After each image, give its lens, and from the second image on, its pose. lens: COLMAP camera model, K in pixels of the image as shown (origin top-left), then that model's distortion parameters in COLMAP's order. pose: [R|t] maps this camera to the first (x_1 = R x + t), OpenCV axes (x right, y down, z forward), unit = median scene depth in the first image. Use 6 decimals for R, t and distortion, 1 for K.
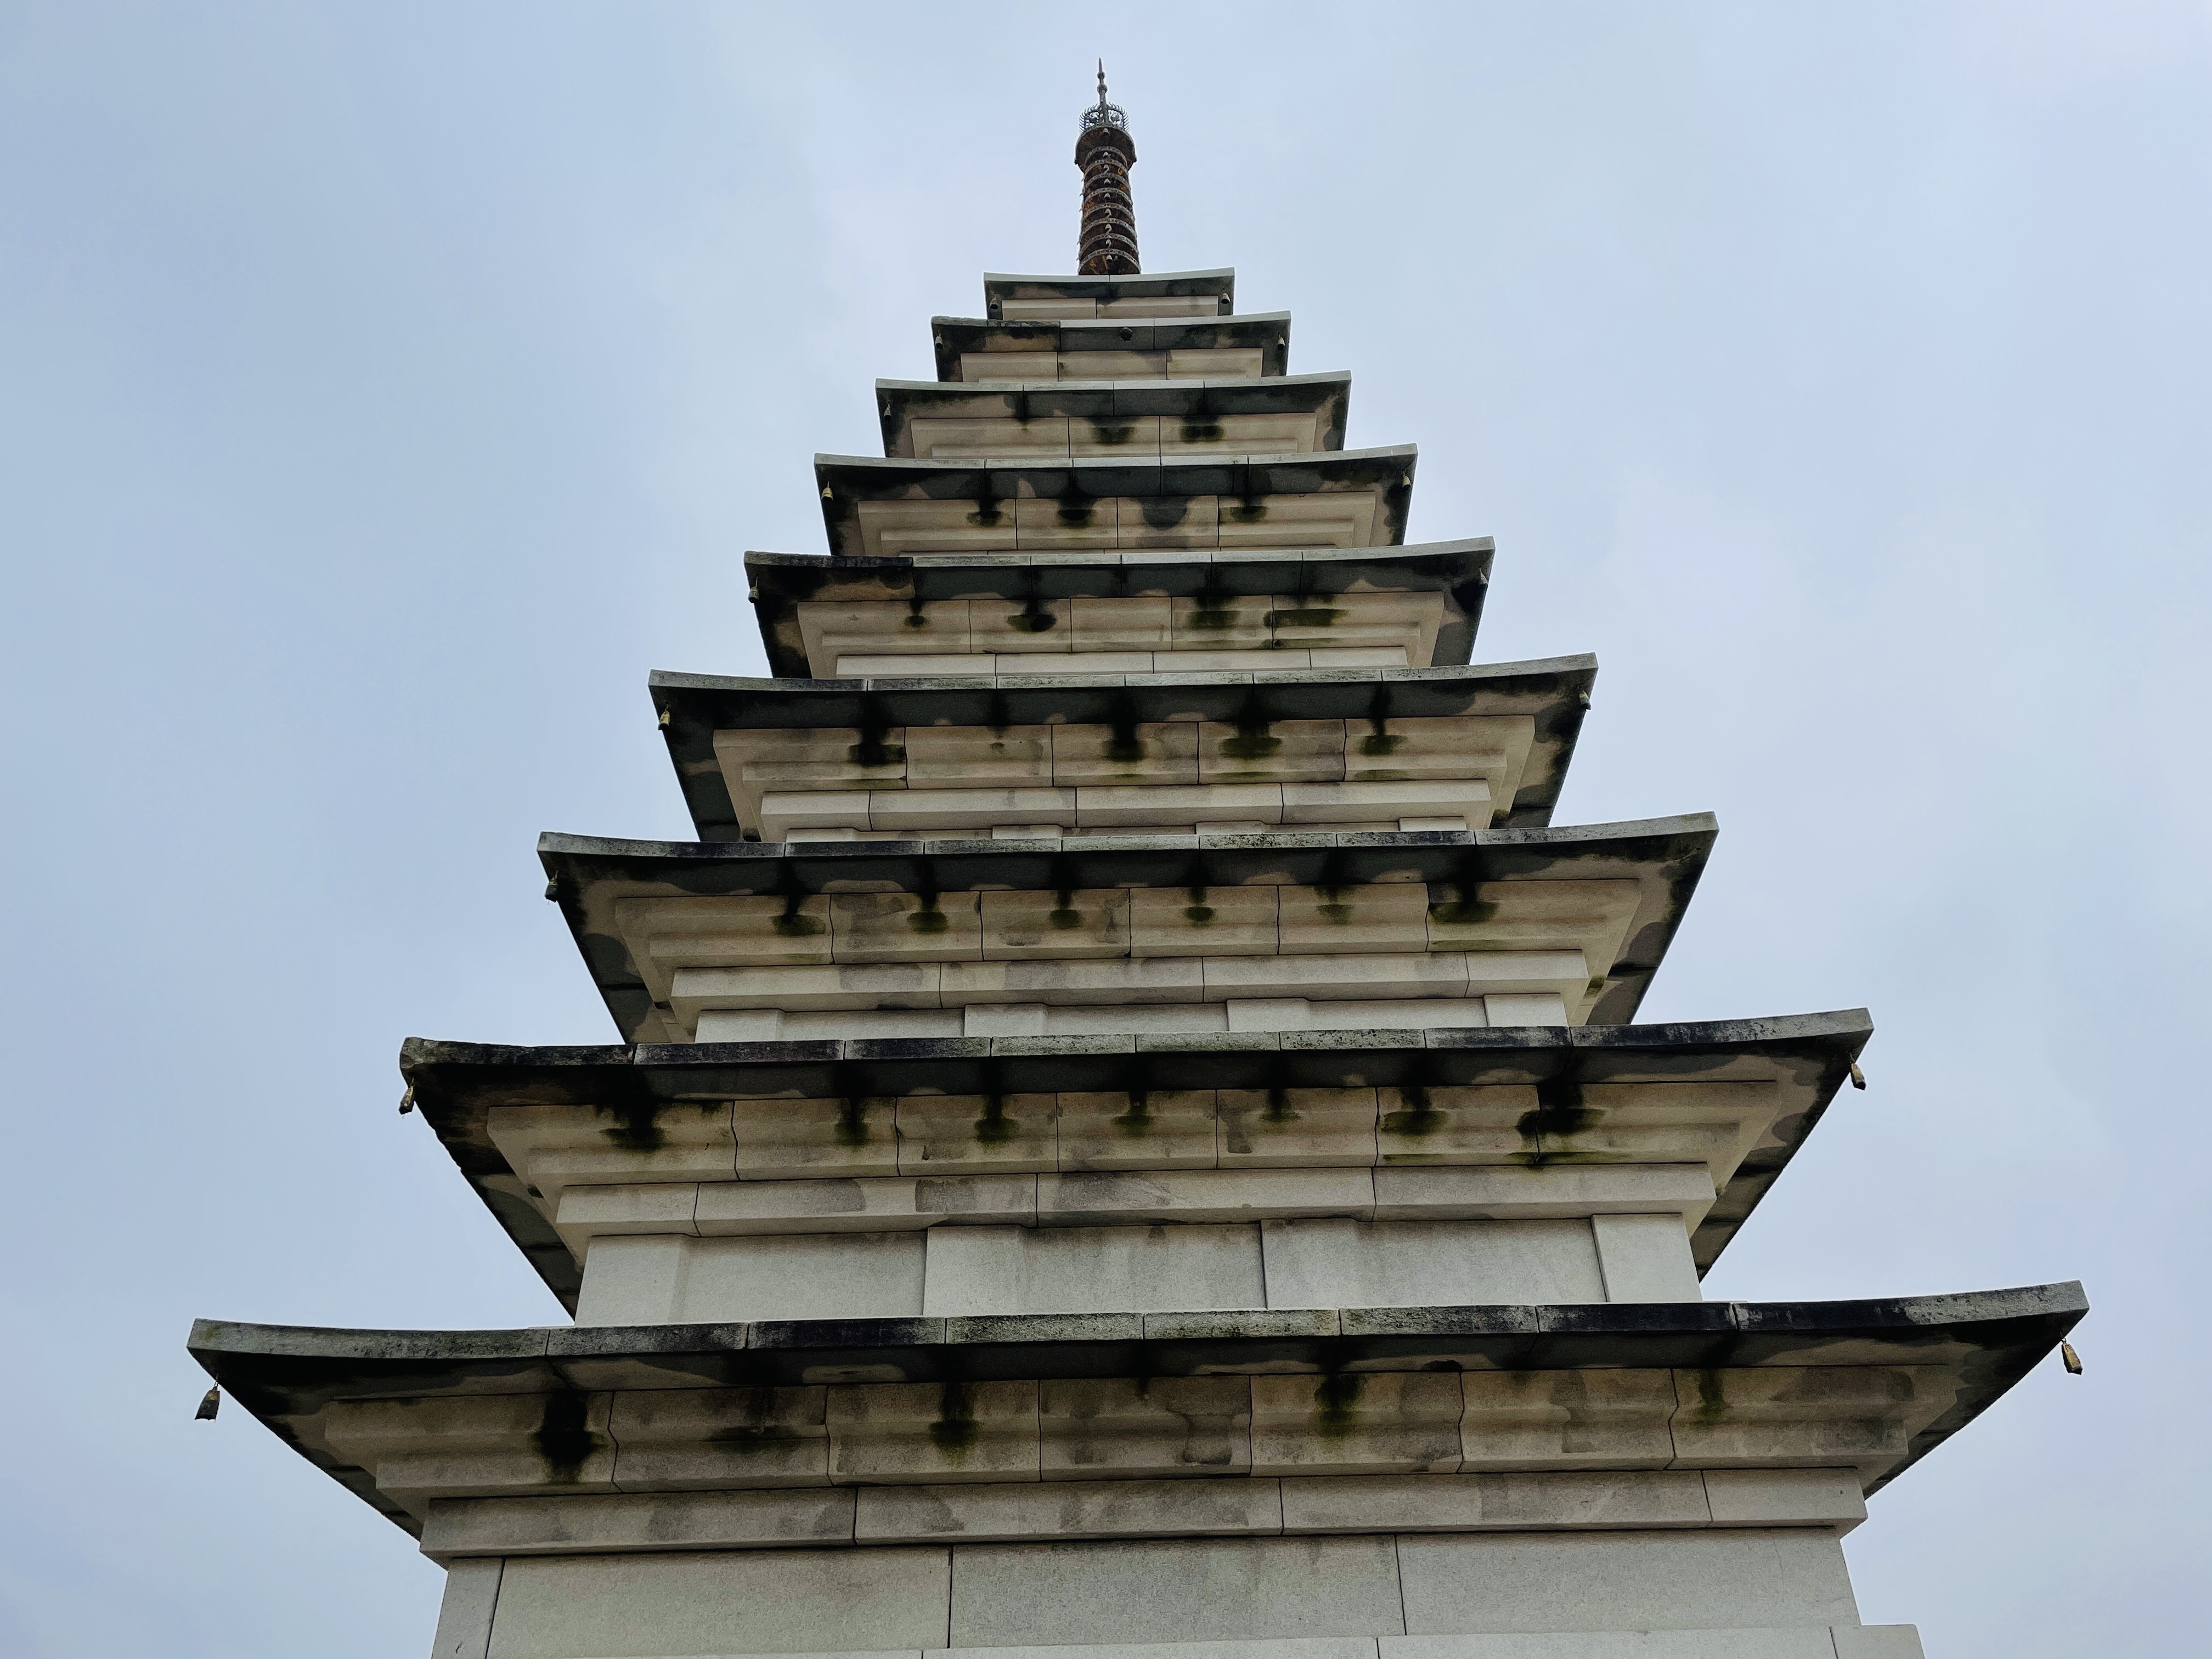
lens RADIAL K [[1649.4, 0, 1133.5], [0, 1649.4, 824.5], [0, 0, 1]] dist [0.124948, -0.200974]
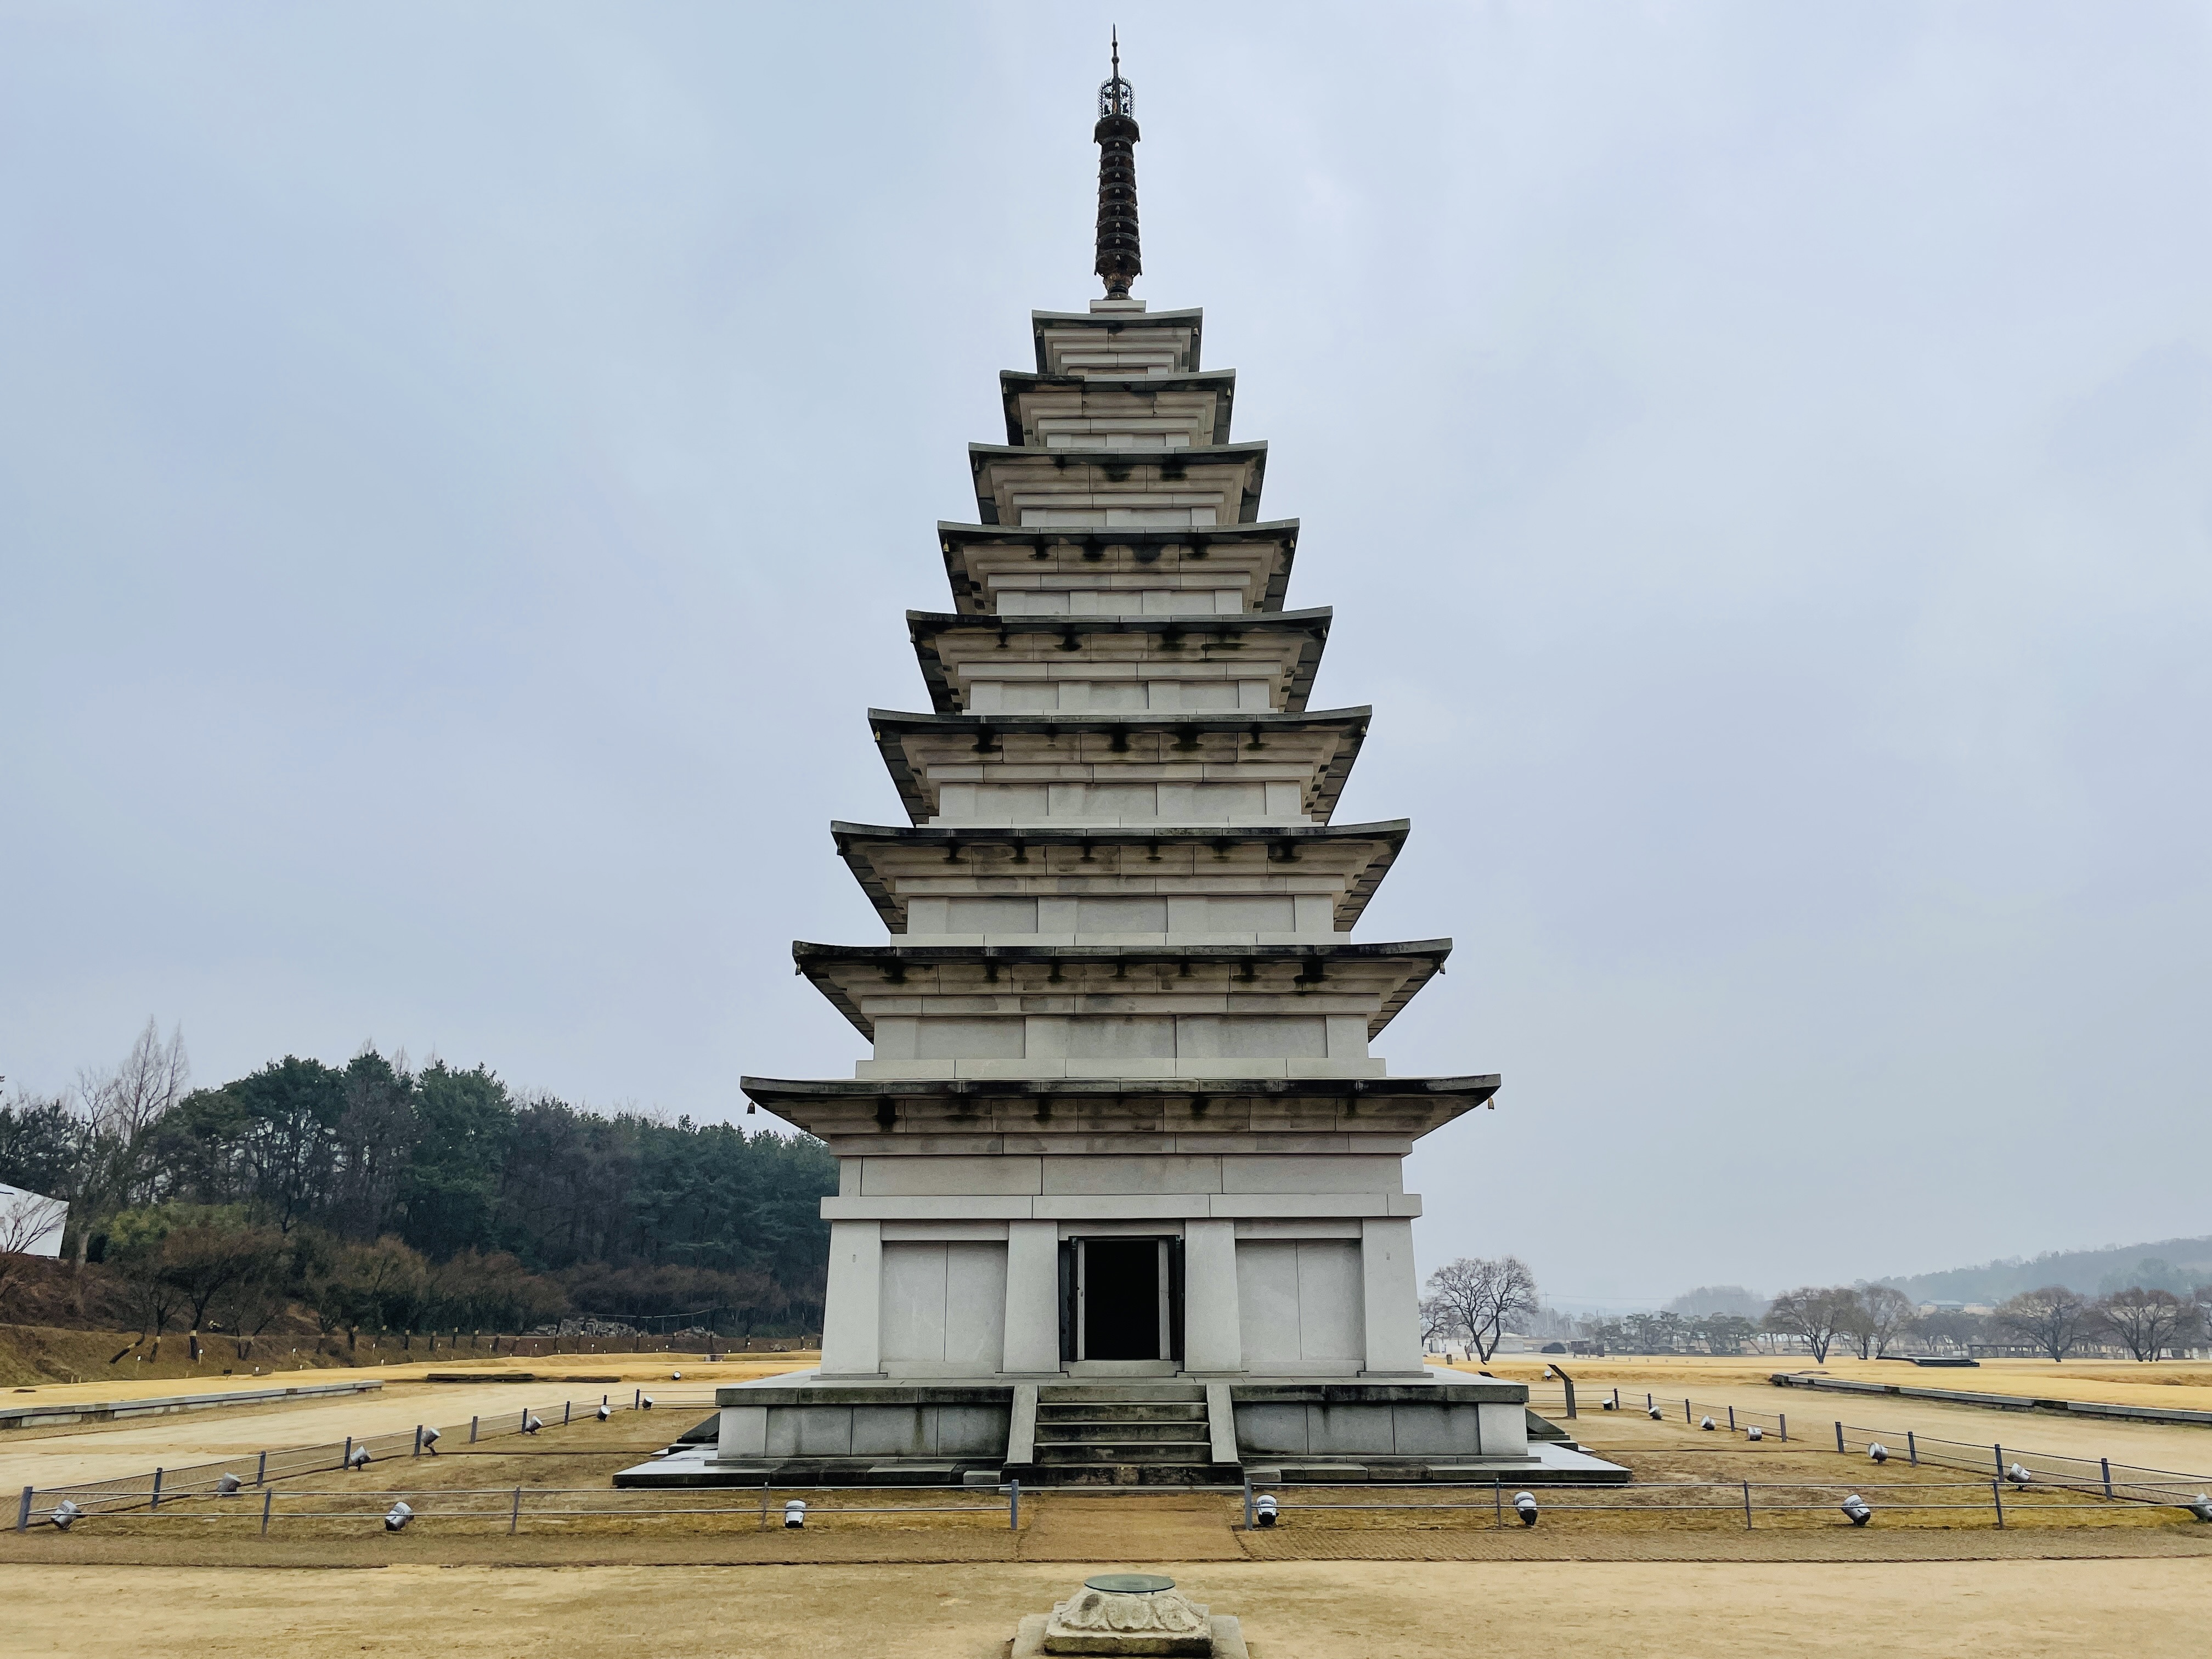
lens RADIAL K [[1649.4, 0, 1133.5], [0, 1649.4, 824.5], [0, 0, 1]] dist [0.124948, -0.200974]
pose [[0.999836, 0.018082, -0.001134, 0.016064], [-0.016611, 0.939921, 0.340989, -0.674242], [0.007231, -0.340914, 0.940067, -0.882290]]
